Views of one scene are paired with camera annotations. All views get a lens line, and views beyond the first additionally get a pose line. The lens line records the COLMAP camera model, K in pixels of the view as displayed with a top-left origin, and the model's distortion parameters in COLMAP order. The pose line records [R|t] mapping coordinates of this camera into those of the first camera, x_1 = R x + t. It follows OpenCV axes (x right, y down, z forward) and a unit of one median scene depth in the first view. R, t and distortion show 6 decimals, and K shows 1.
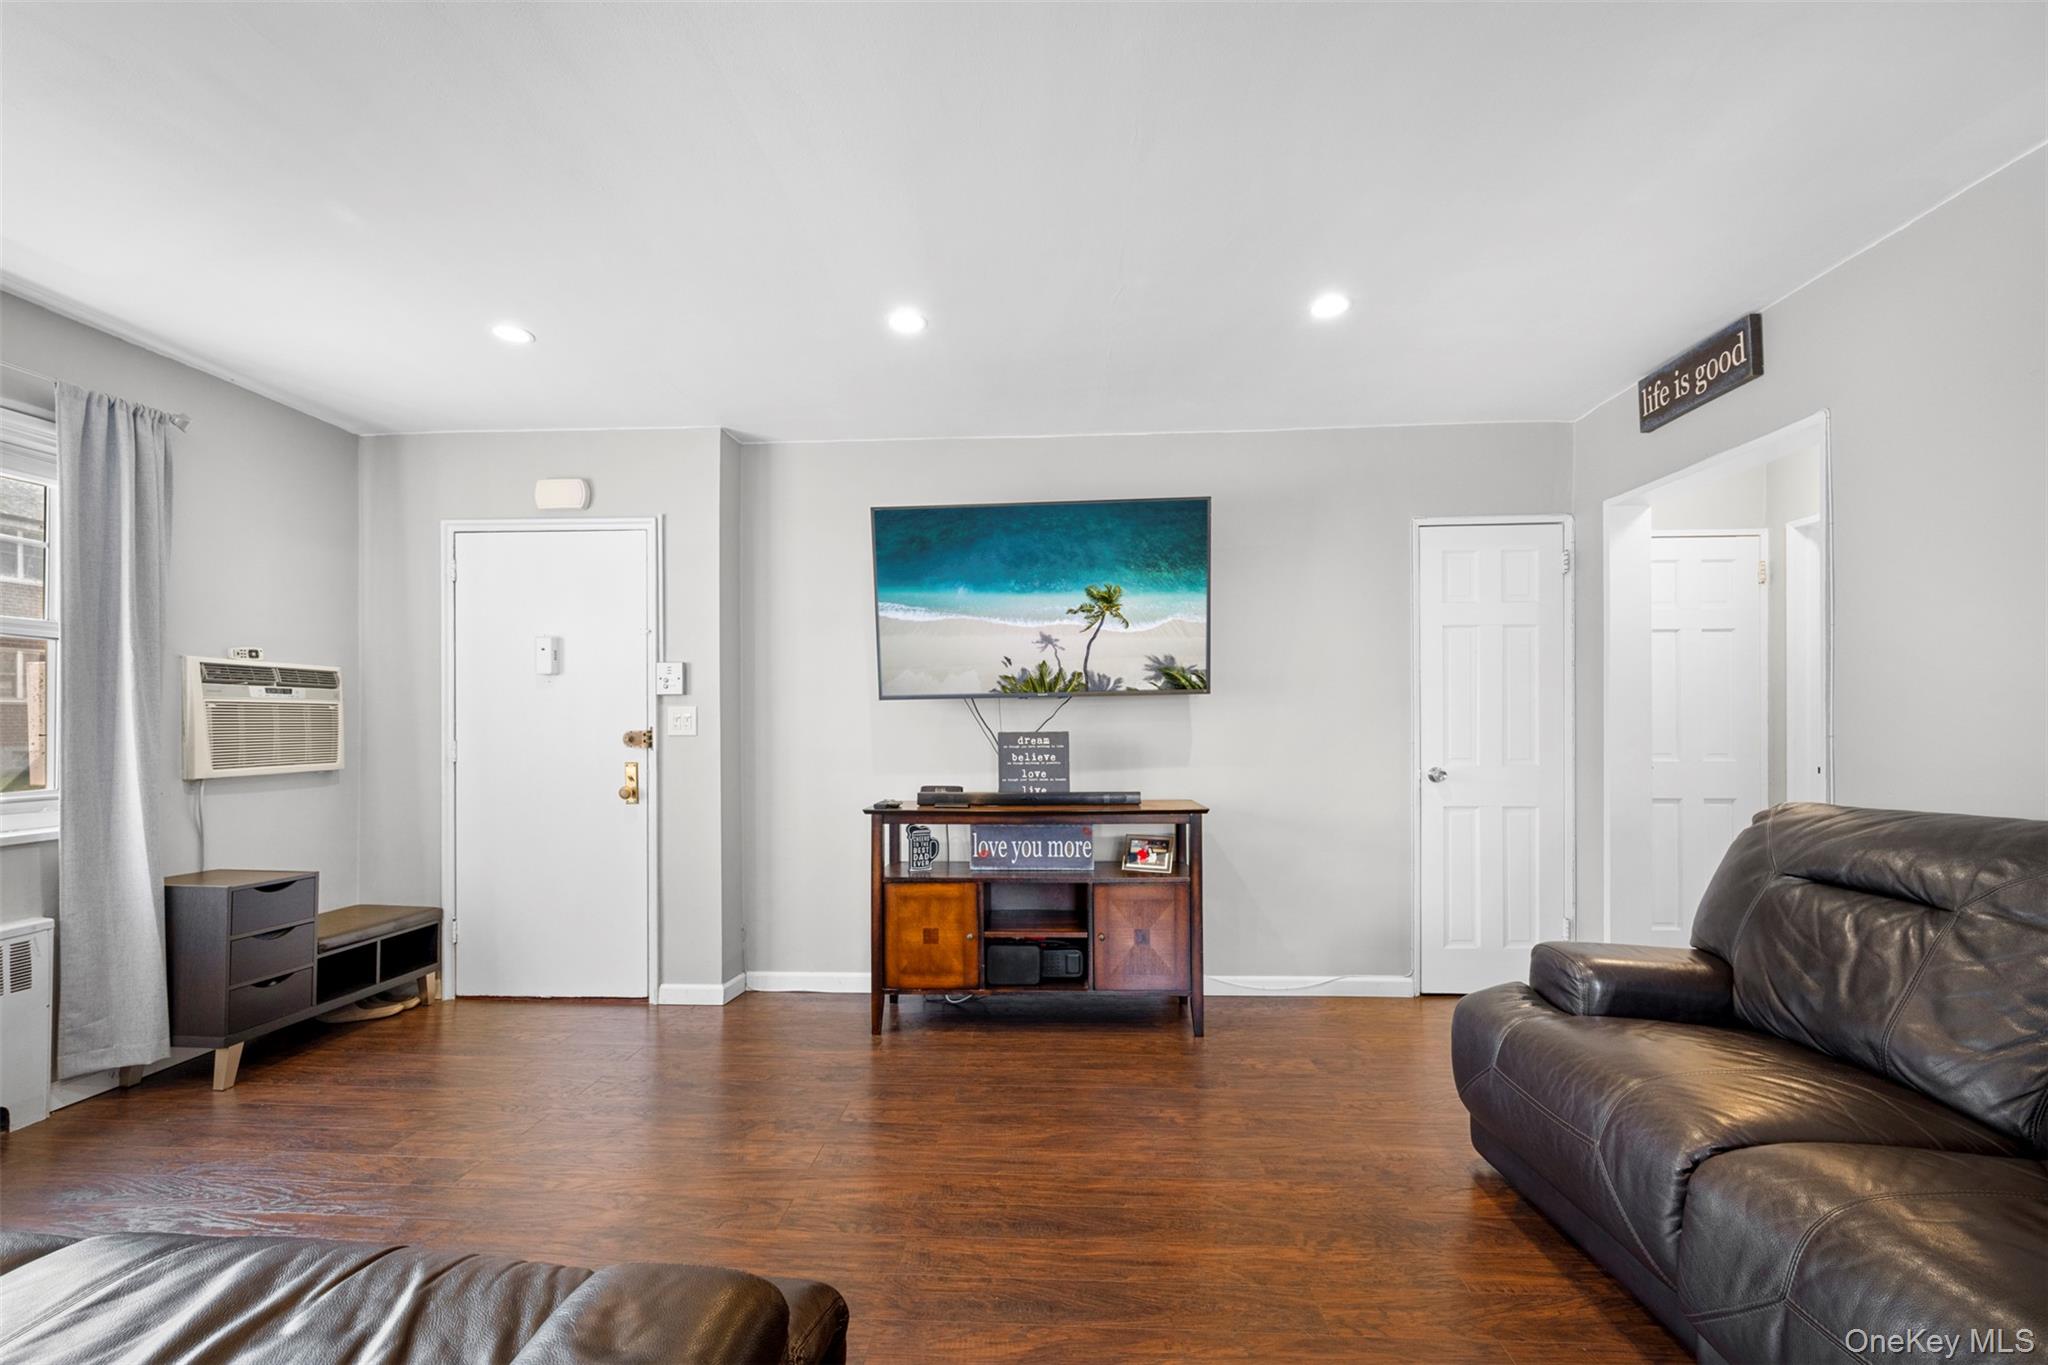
lens RADIAL K [[803.2, 0, 1015.4], [0, 803.2, 713.6], [0, 0, 1]] dist [-0.074426, 0.000172]
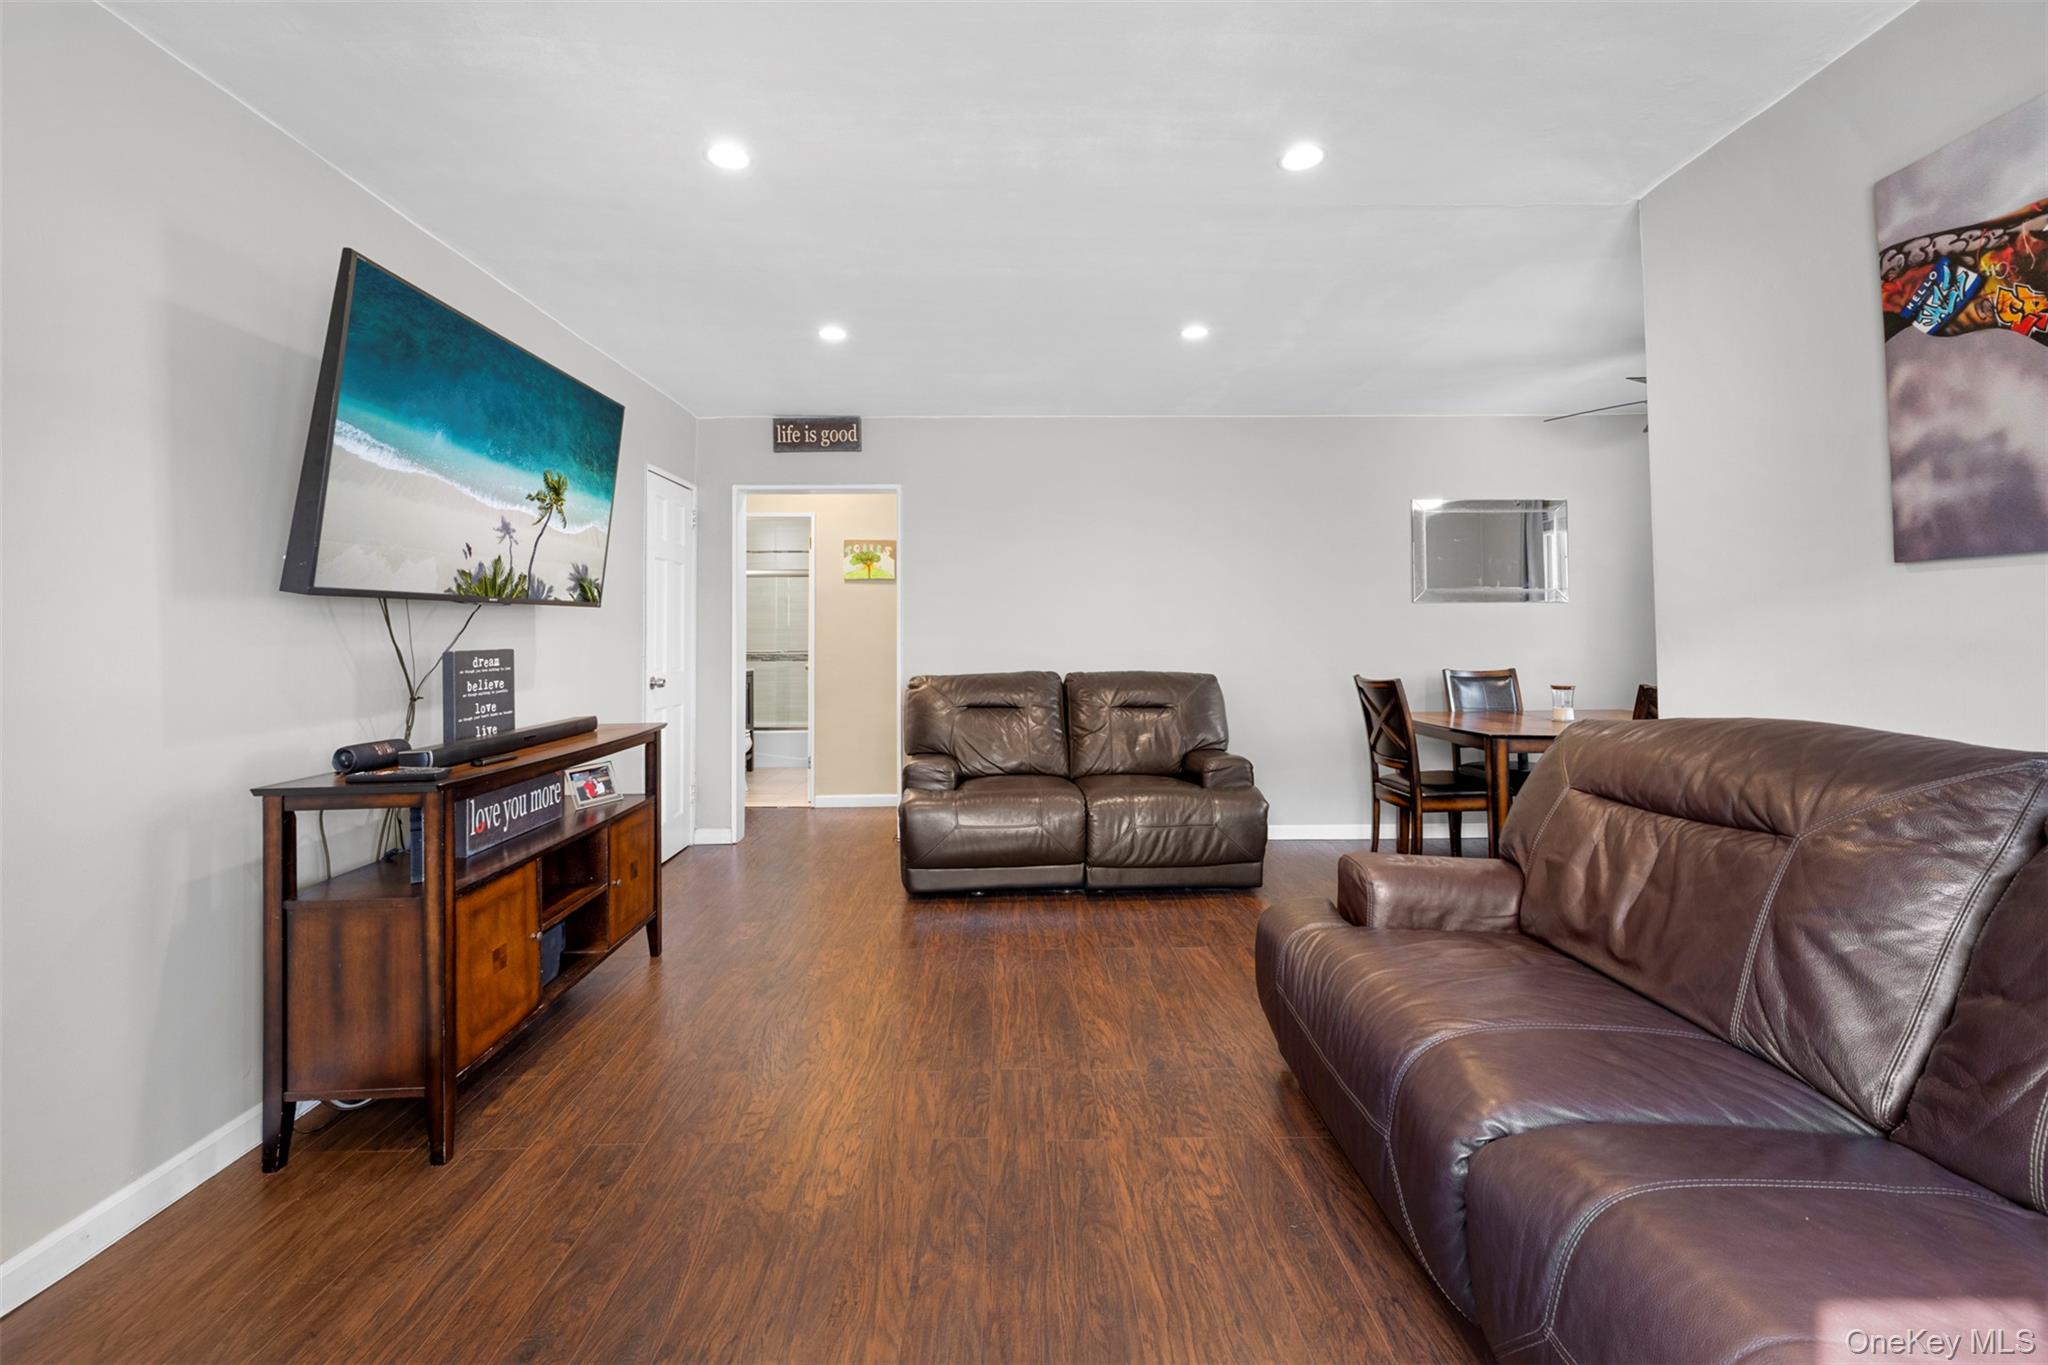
lens RADIAL K [[833.3, 0, 1046.4], [0, 833.3, 626.4], [0, 0, 1]] dist [0.000901, 0.000231]
pose [[-0.061921, 0.024273, 0.997786, -0.799004], [0.000424, 0.999705, -0.024293, 0.019931], [-0.998081, -0.001081, -0.061913, 0.562013]]
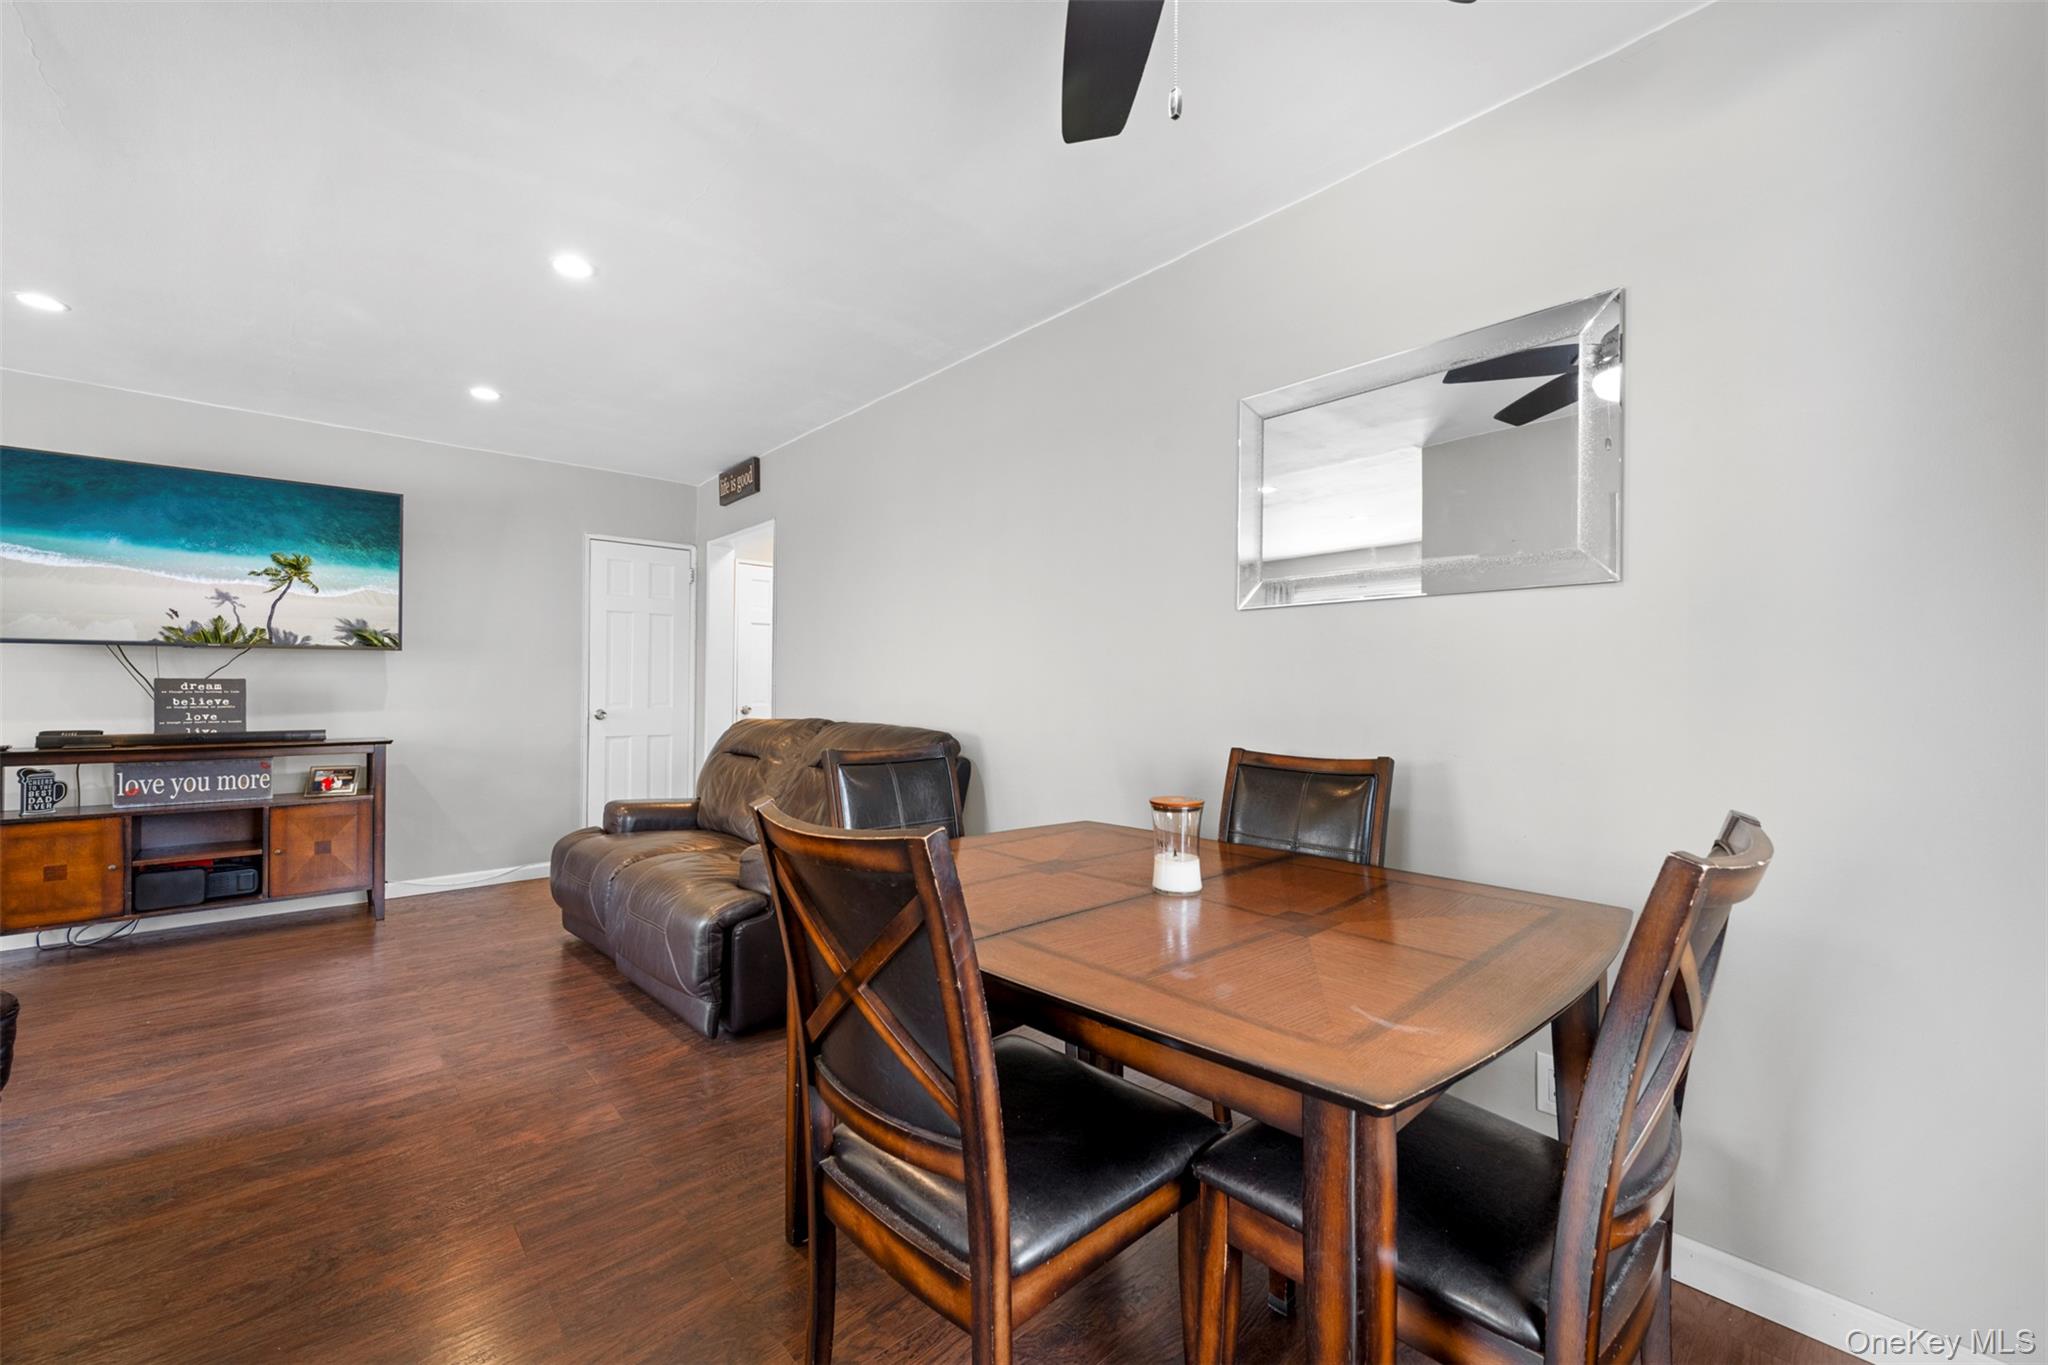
lens RADIAL K [[846.6, 0, 1024.0], [0, 846.6, 682.5], [0, 0, 1]] dist [0.014805, -0.000015]
pose [[0.713503, 0.019046, 0.700393, 0.002350], [-0.019178, 0.999787, -0.007650, 0.015483], [-0.700390, -0.007974, 0.713716, -0.647221]]
